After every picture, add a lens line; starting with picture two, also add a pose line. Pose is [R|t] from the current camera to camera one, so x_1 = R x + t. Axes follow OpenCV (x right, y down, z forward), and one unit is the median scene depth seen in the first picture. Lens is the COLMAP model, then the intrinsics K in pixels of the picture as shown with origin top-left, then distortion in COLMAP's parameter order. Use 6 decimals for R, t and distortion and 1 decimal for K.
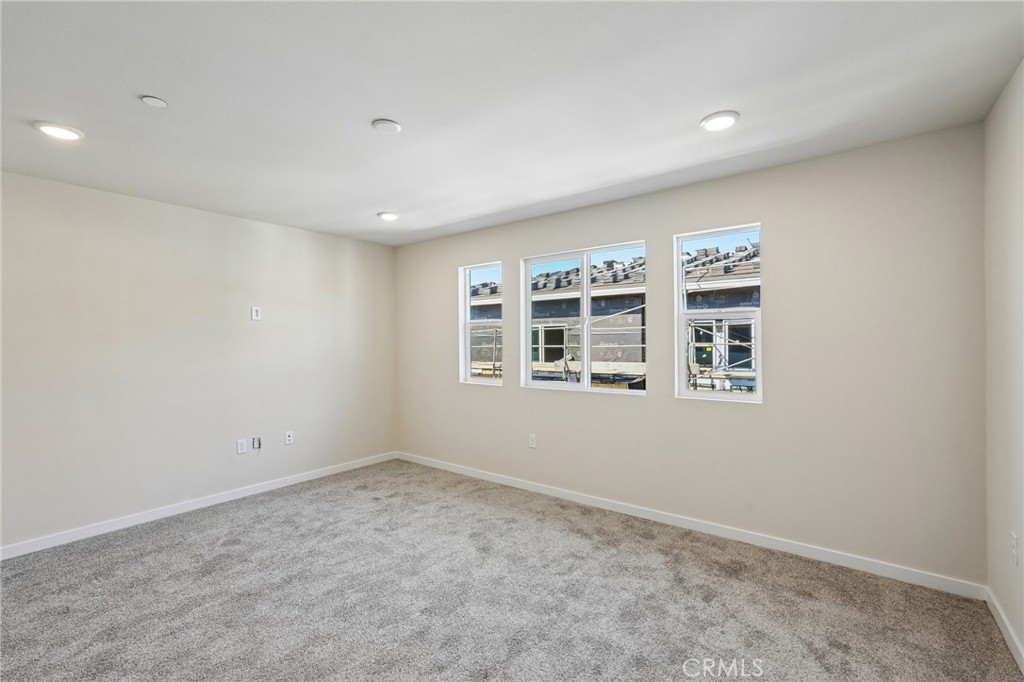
lens RADIAL K [[447.0, 0, 513.2], [0, 447.0, 337.7], [0, 0, 1]] dist [-0.001440, -0.000190]
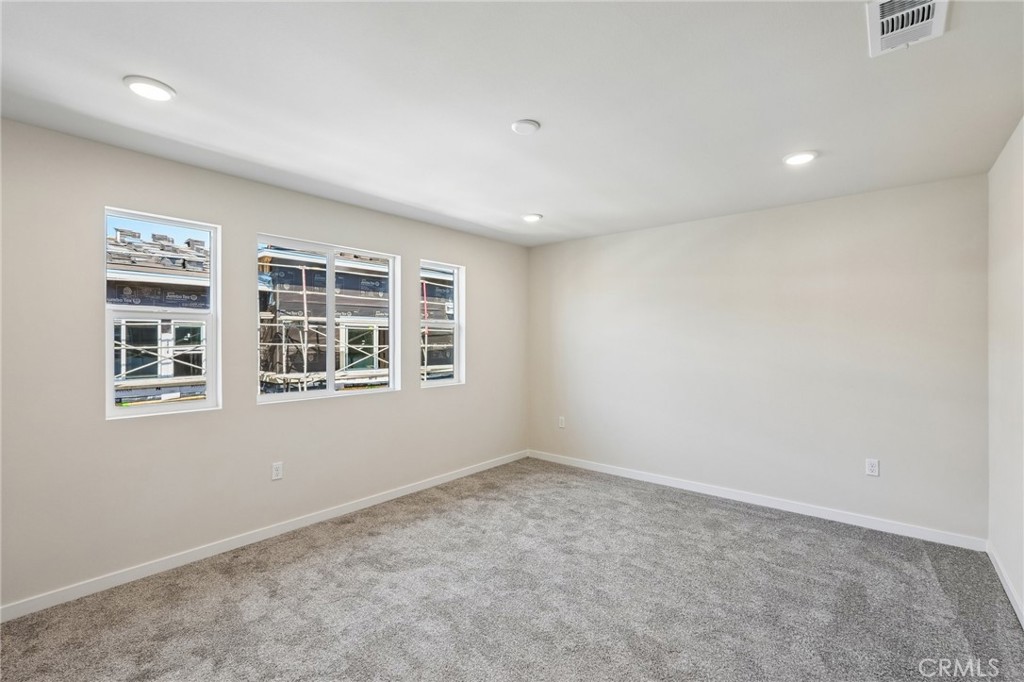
lens RADIAL K [[449.3, 0, 513.3], [0, 449.3, 342.7], [0, 0, 1]] dist [0.001616, 0.000236]
pose [[0.050228, 0.003590, 0.998731, -0.805515], [-0.006081, 0.999976, -0.003289, 0.006821], [-0.998719, -0.005908, 0.050248, 0.612076]]
